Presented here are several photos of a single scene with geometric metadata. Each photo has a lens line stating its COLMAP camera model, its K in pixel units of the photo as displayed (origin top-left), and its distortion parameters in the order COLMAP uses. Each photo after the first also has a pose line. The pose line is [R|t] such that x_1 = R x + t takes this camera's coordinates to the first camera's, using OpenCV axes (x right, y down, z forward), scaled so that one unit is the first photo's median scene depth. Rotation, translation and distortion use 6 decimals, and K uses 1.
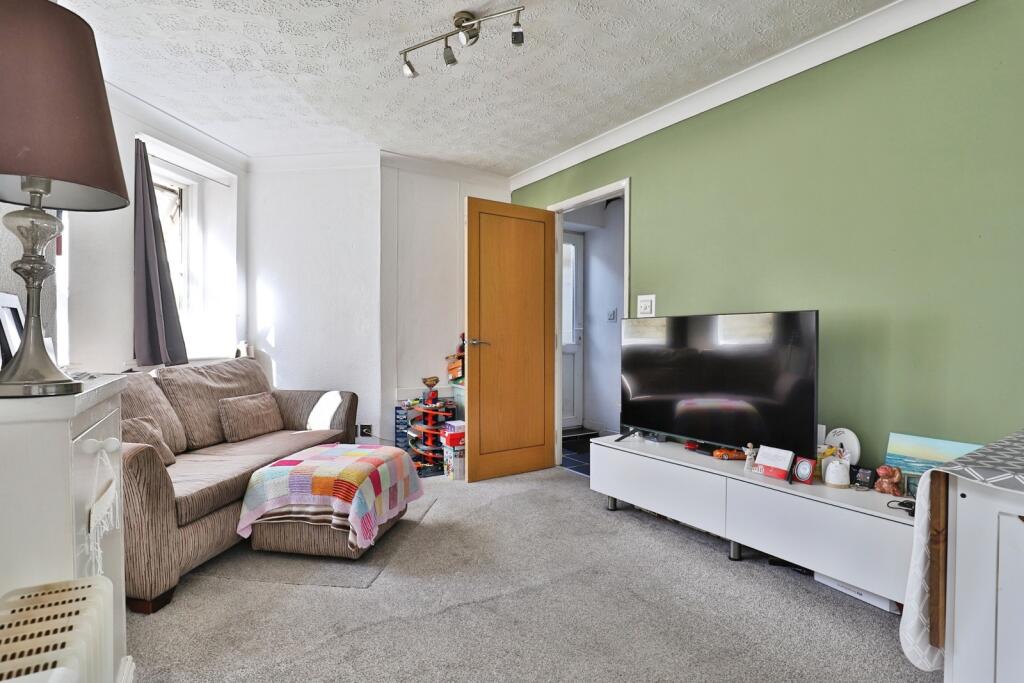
lens RADIAL K [[489.1, 0, 514.1], [0, 489.1, 345.4], [0, 0, 1]] dist [-0.019220, 0.000536]
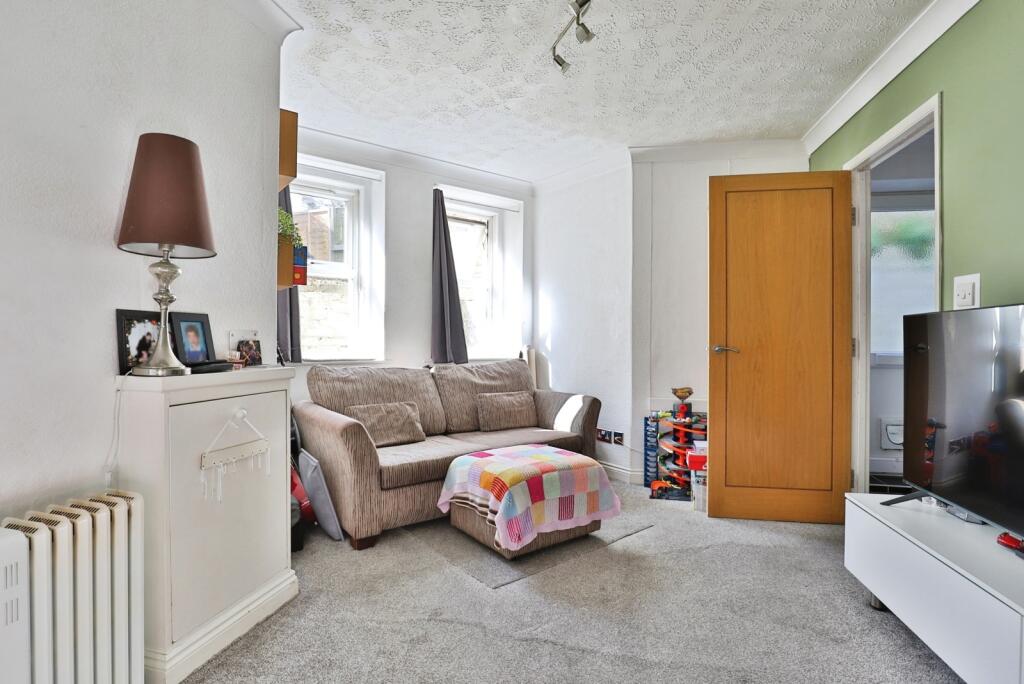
lens RADIAL K [[495.3, 0, 511.7], [0, 495.3, 340.9], [0, 0, 1]] dist [-0.025288, 0.005238]
pose [[0.726051, 0.003764, -0.687631, 0.268349], [-0.018228, 0.999739, -0.013773, -0.002688], [0.687399, 0.022534, 0.725930, 0.167871]]
